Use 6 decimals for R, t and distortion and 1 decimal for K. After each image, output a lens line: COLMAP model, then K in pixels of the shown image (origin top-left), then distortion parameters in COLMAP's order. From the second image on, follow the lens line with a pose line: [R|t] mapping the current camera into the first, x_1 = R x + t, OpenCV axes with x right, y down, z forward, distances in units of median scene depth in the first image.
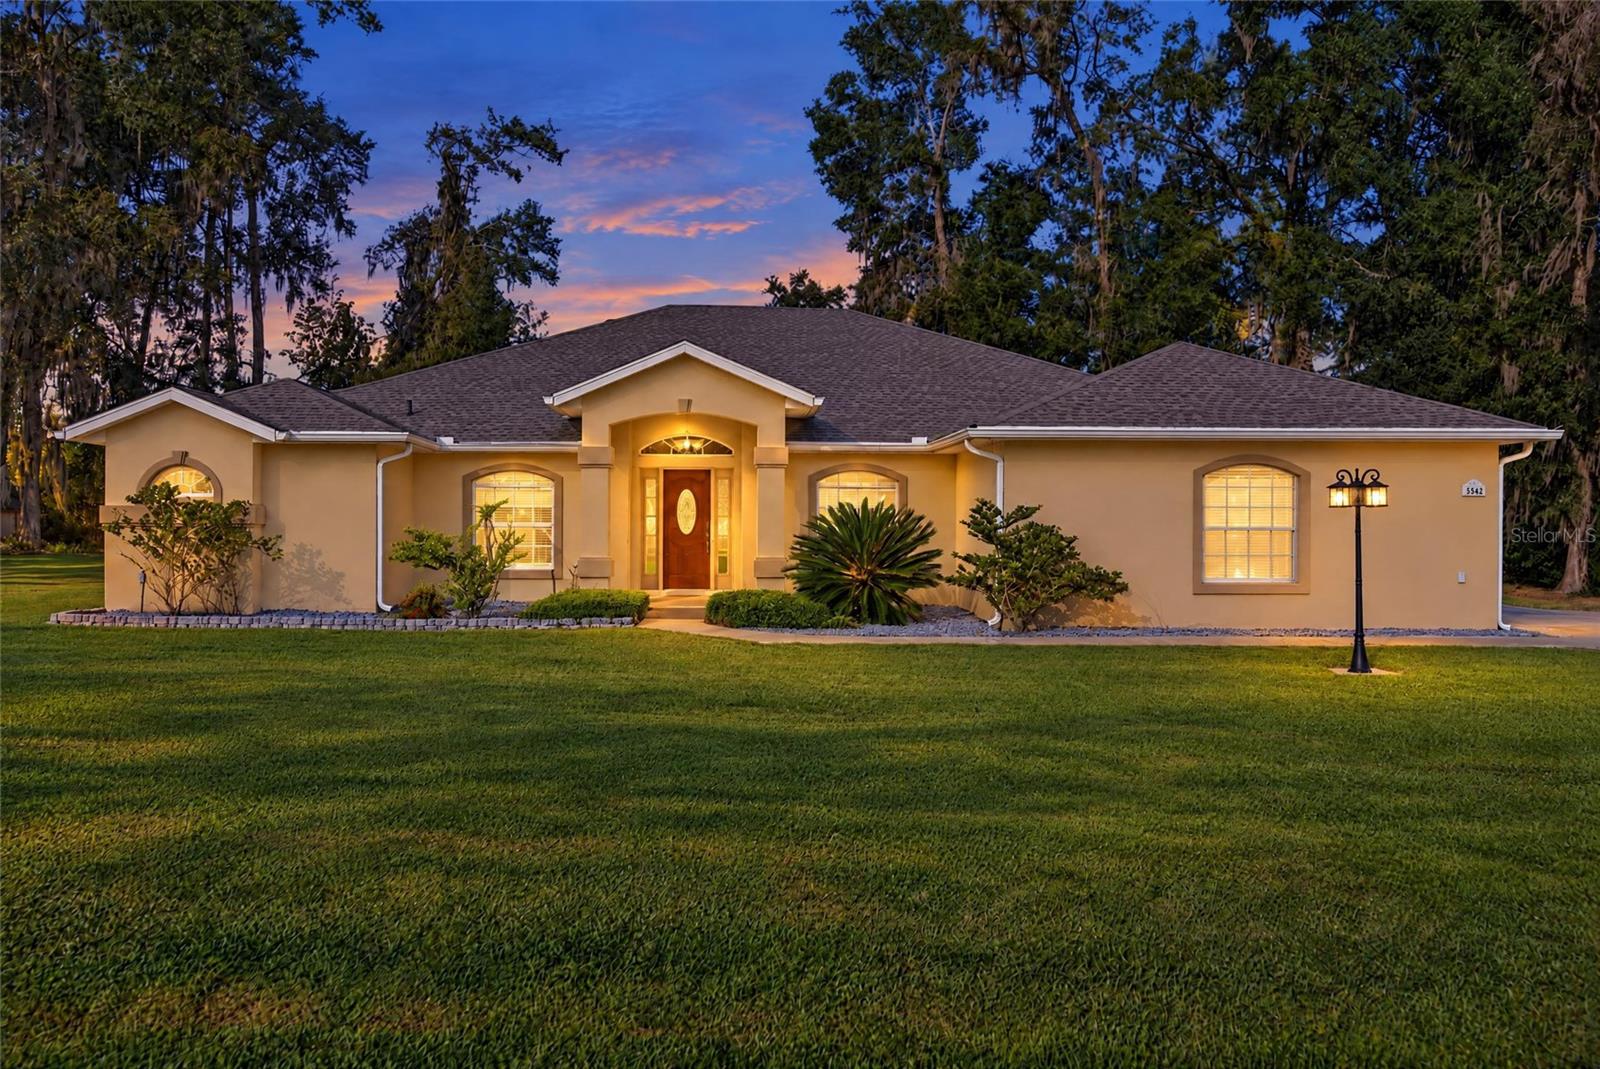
lens RADIAL K [[1511.9, 0, 800.0], [0, 1511.9, 534.5], [0, 0, 1]] dist [0.010506, 0.004132]
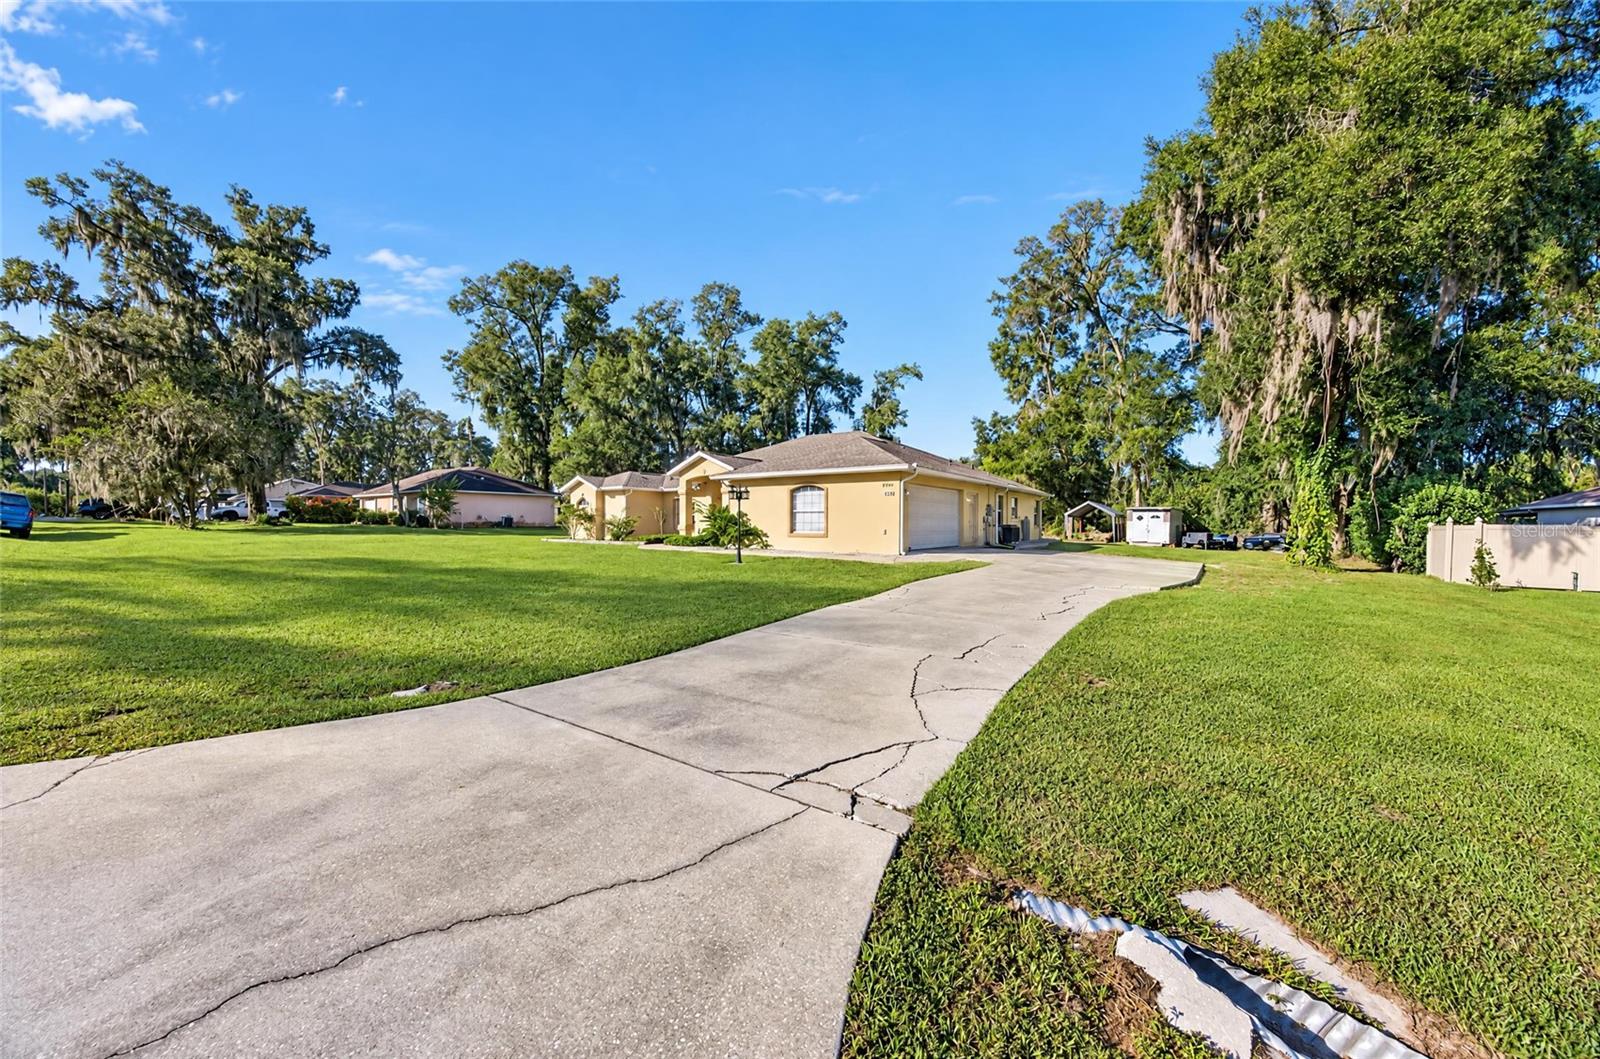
lens RADIAL K [[606.2, 0, 800.0], [0, 606.2, 529.5], [0, 0, 1]] dist [-0.023061, 0.000080]
pose [[0.799313, 0.007533, -0.600868, 0.332381], [-0.006579, 0.999971, 0.003785, 0.008210], [0.600879, 0.000927, 0.799339, 0.069313]]
